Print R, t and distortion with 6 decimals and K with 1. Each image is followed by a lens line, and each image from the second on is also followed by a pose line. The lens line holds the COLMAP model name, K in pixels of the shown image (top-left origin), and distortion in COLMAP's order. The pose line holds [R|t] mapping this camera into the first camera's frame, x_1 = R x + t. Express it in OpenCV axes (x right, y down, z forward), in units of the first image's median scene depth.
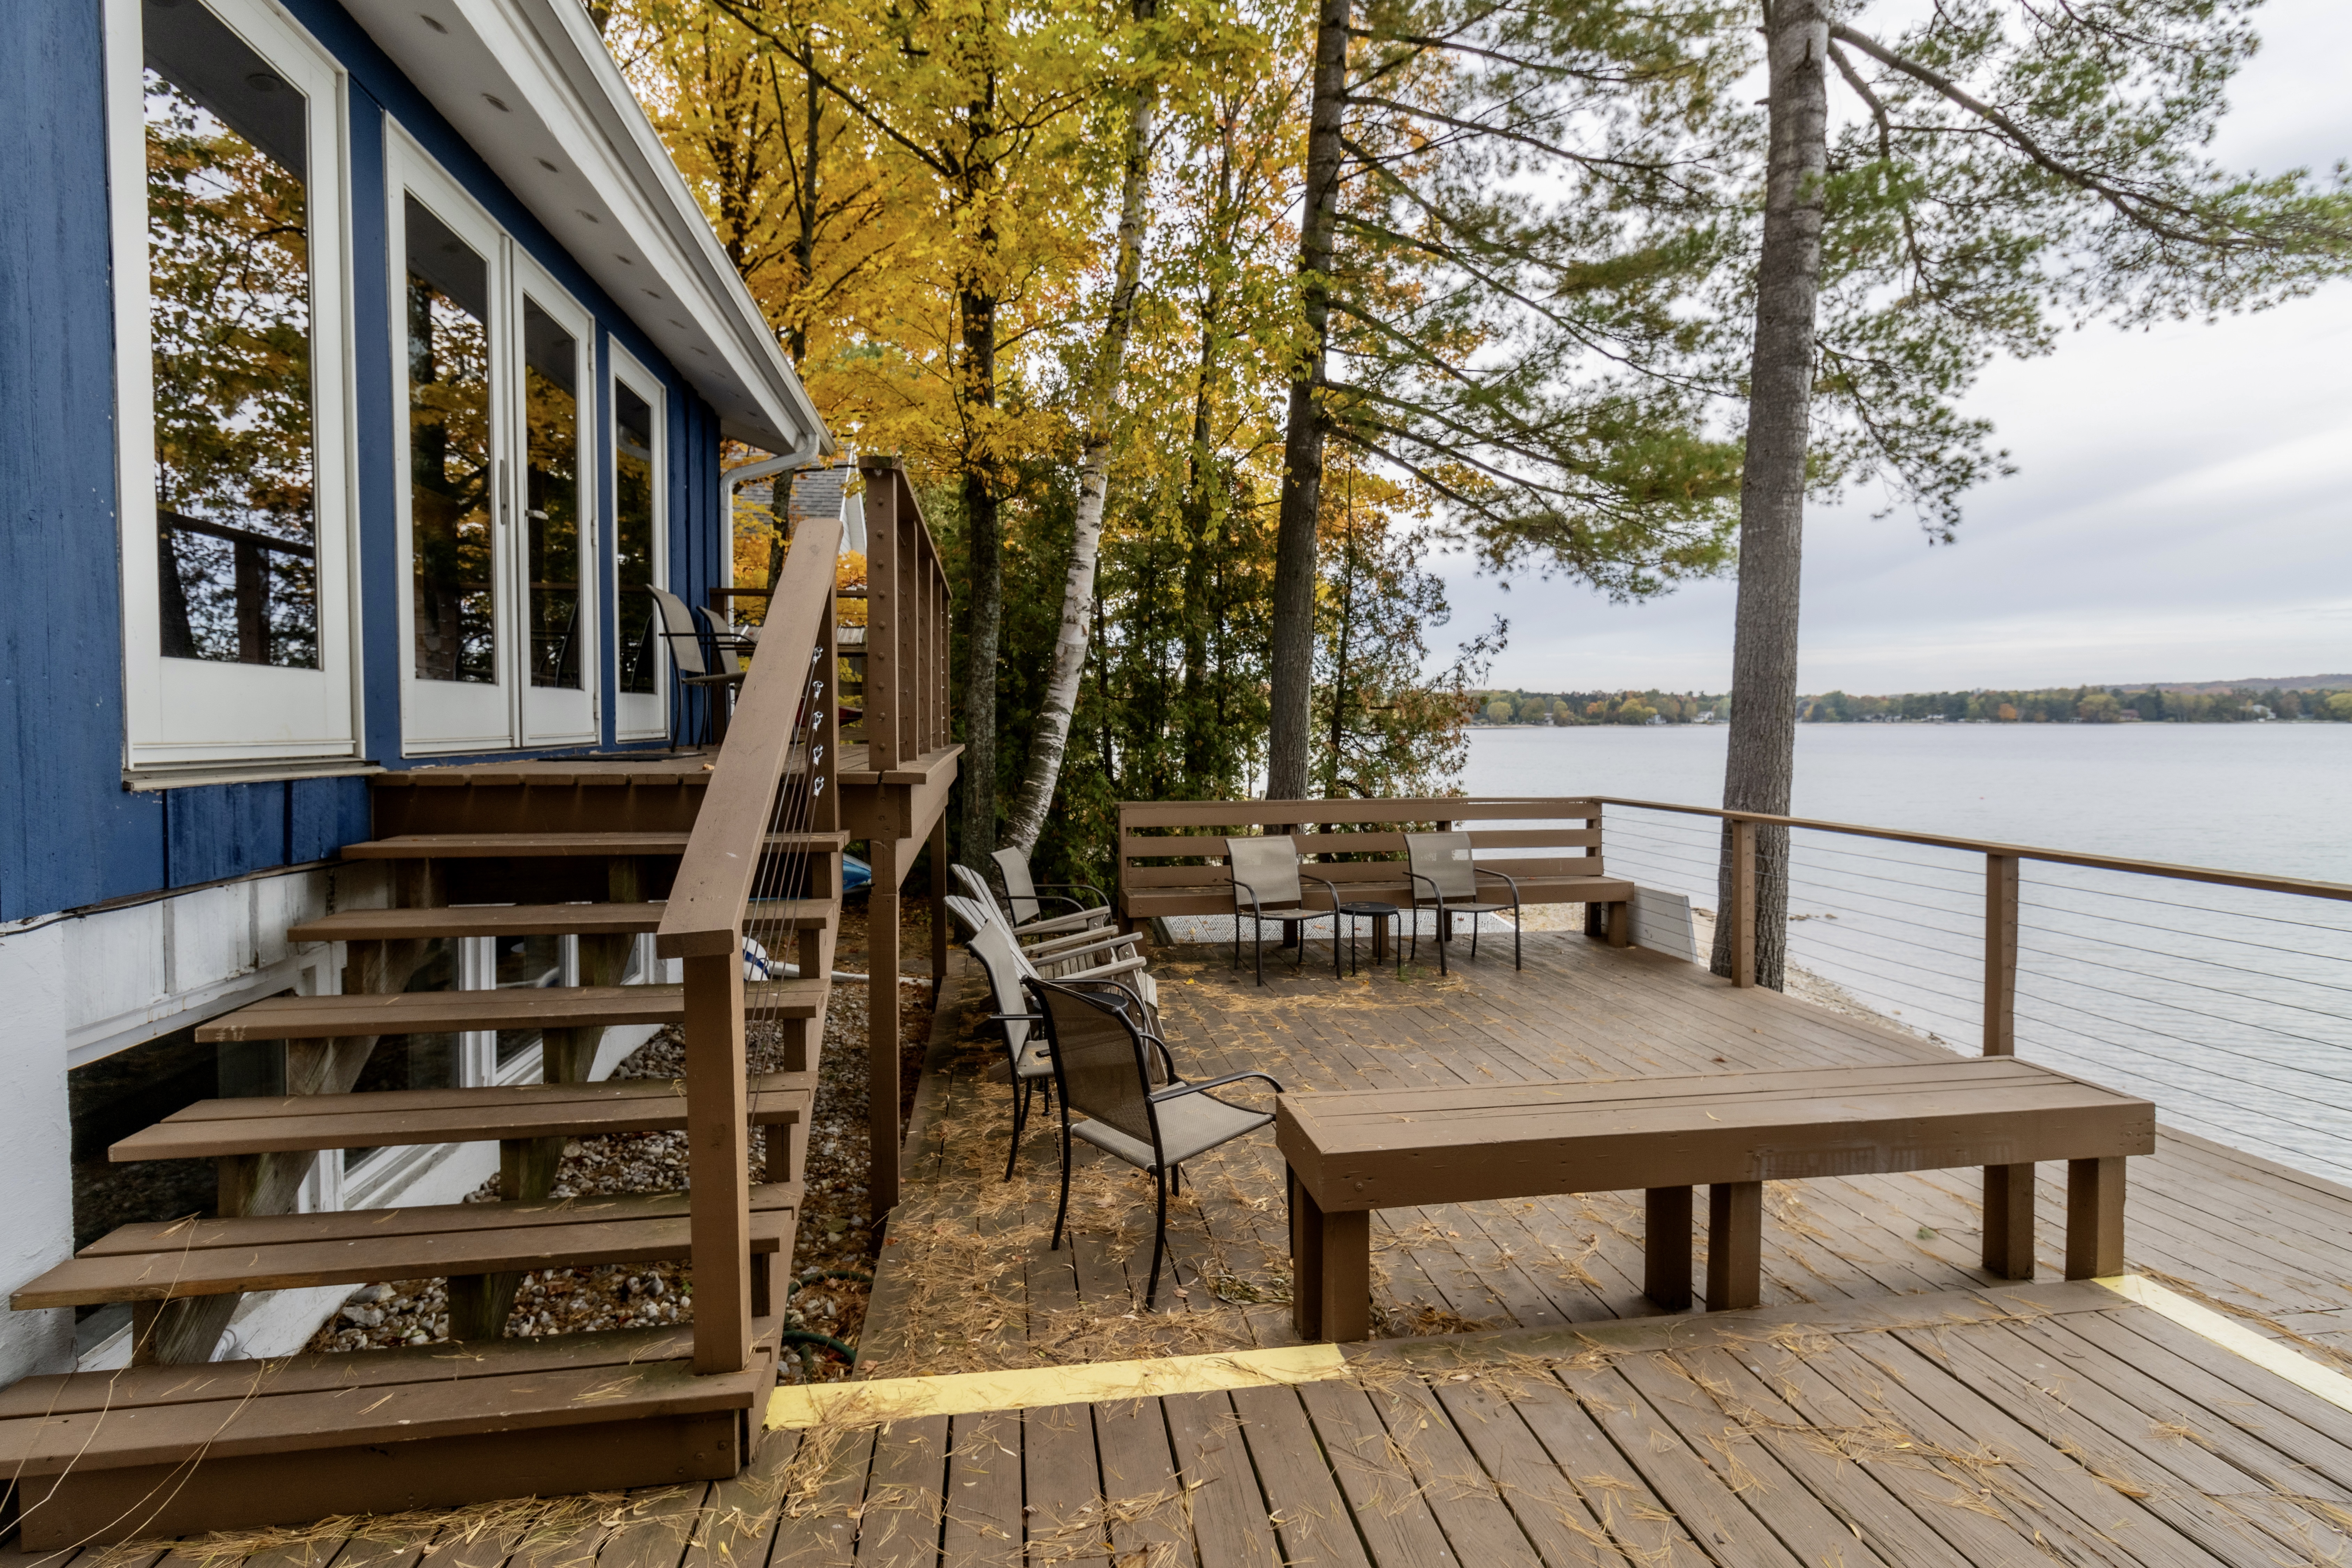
lens RADIAL K [[1118.1, 0, 1175.7], [0, 1118.1, 760.4], [0, 0, 1]] dist [0.001770, 0.001243]
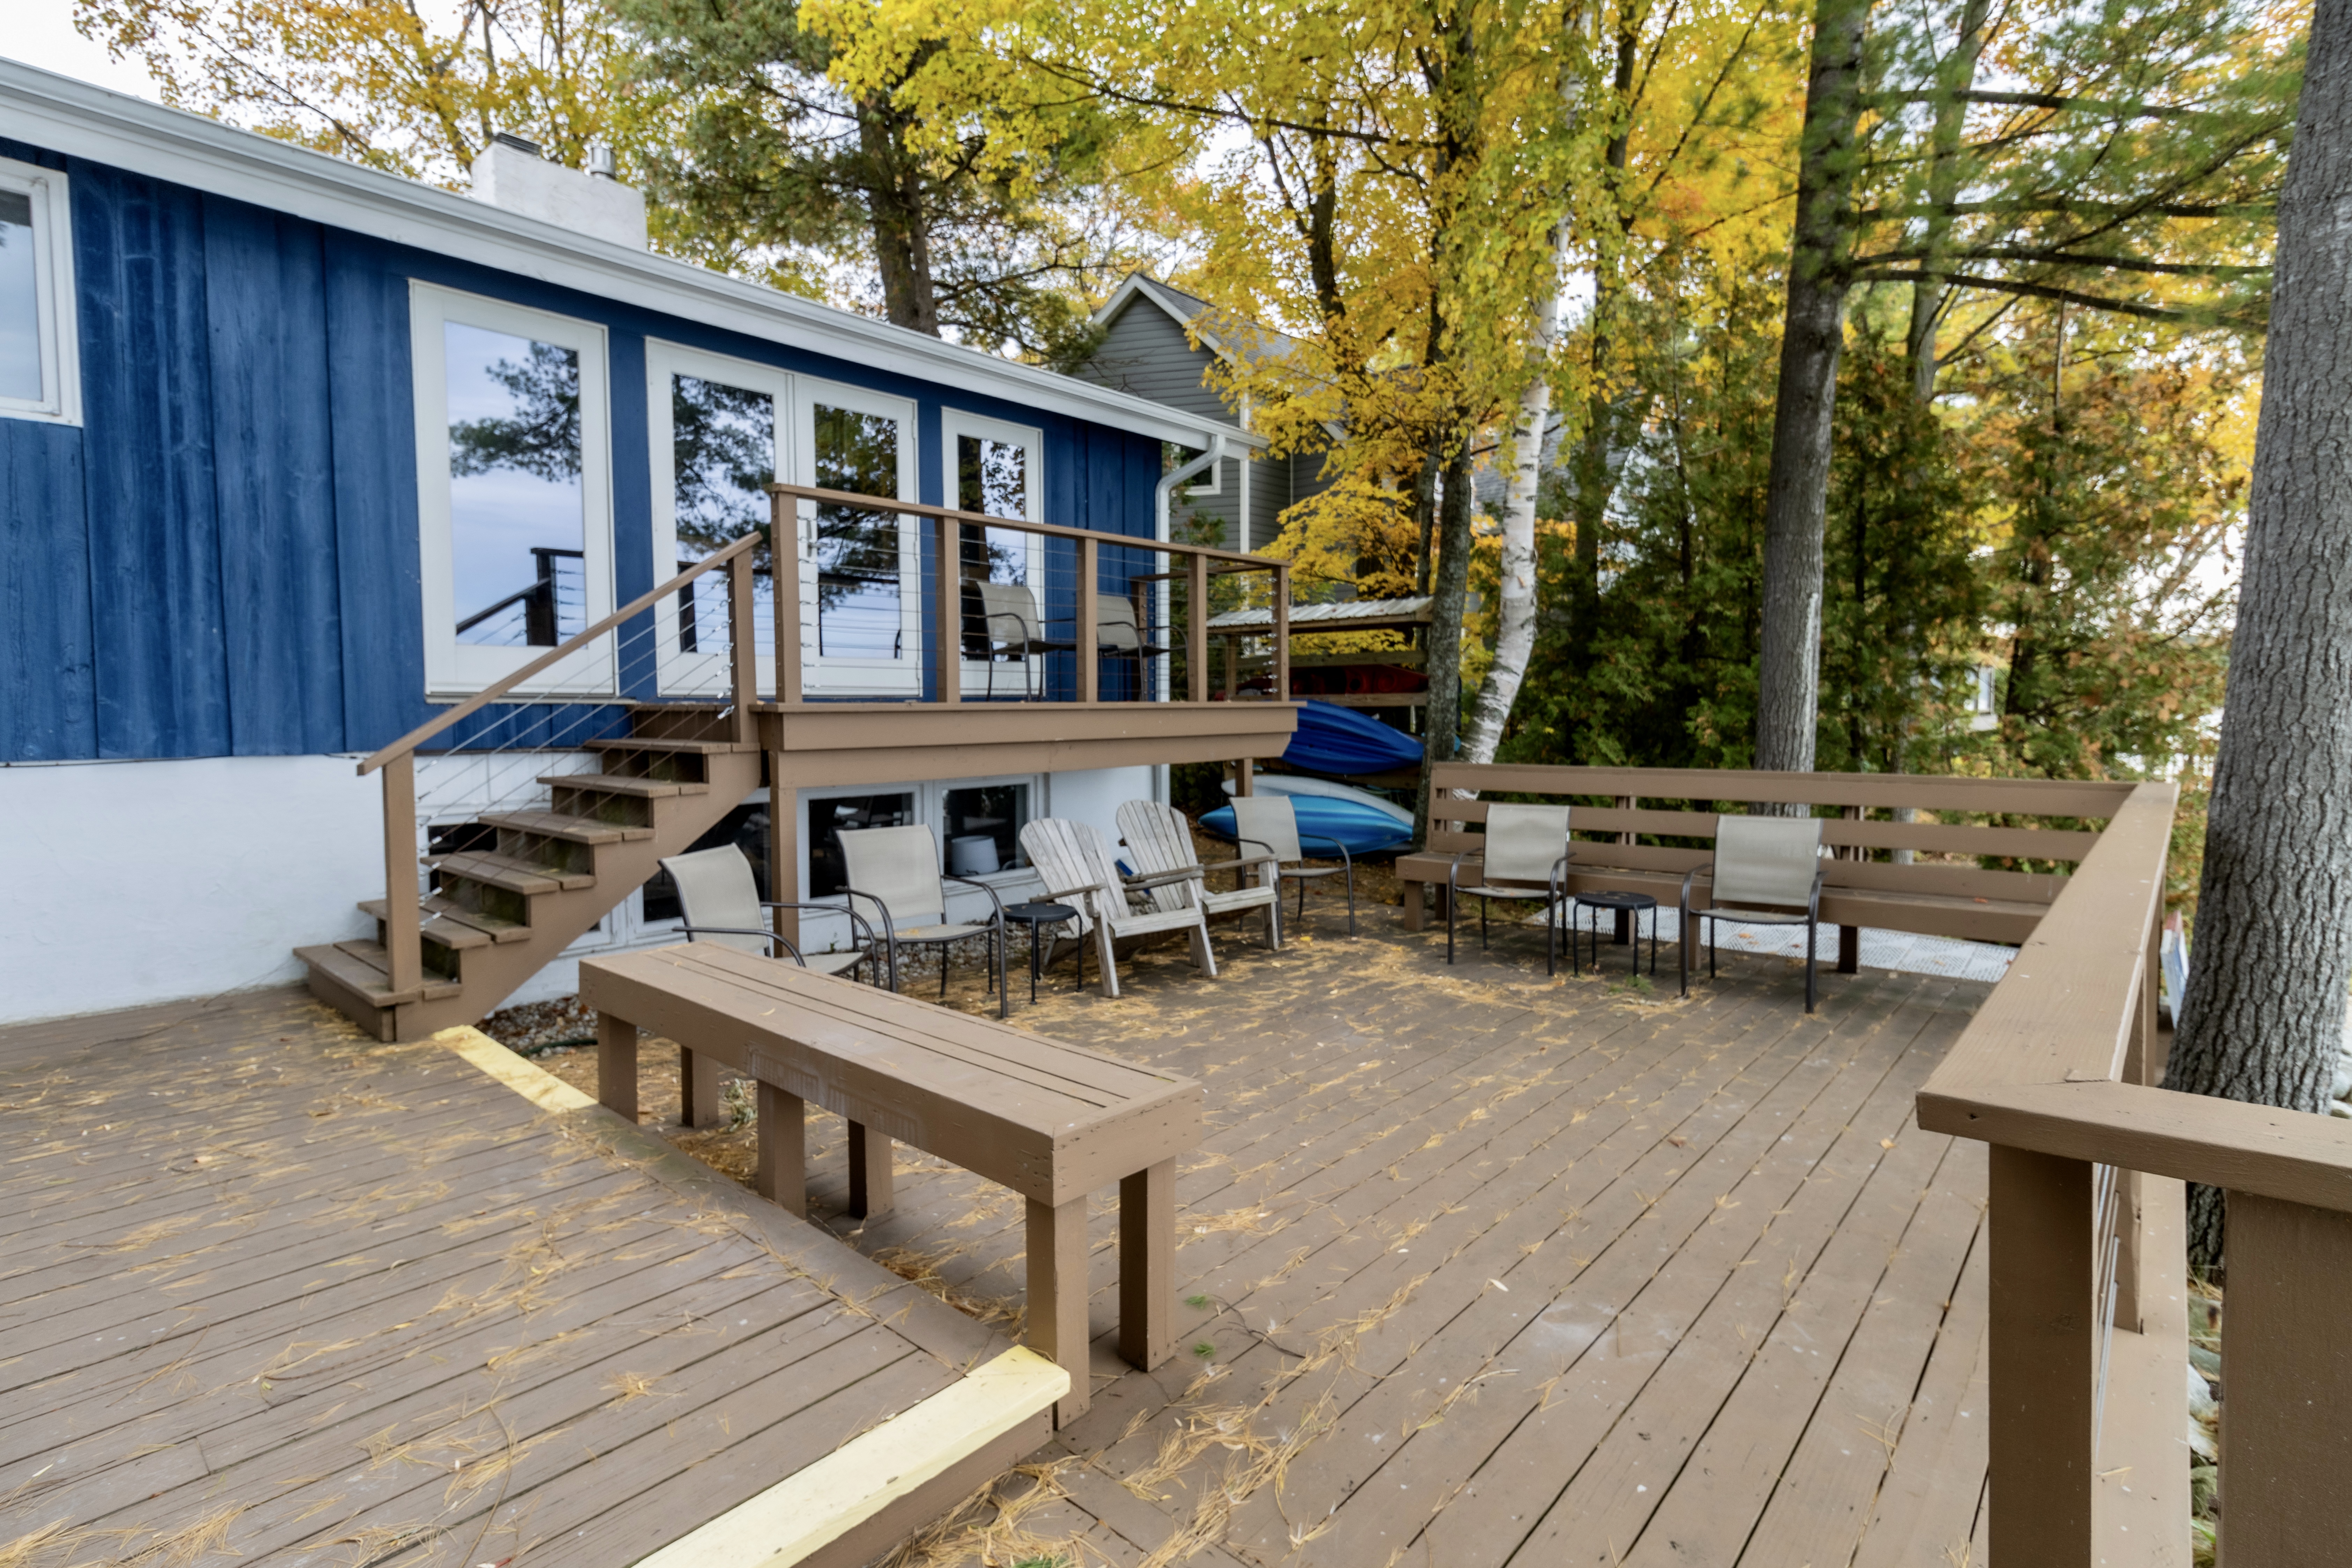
lens RADIAL K [[1107.8, 0, 1160.9], [0, 1107.8, 761.5], [0, 0, 1]] dist [0.003986, -0.000092]
pose [[0.626608, 0.028587, -0.778810, 0.482223], [-0.019048, 0.999590, 0.021366, 0.019751], [0.779102, 0.001447, 0.626895, 0.206736]]
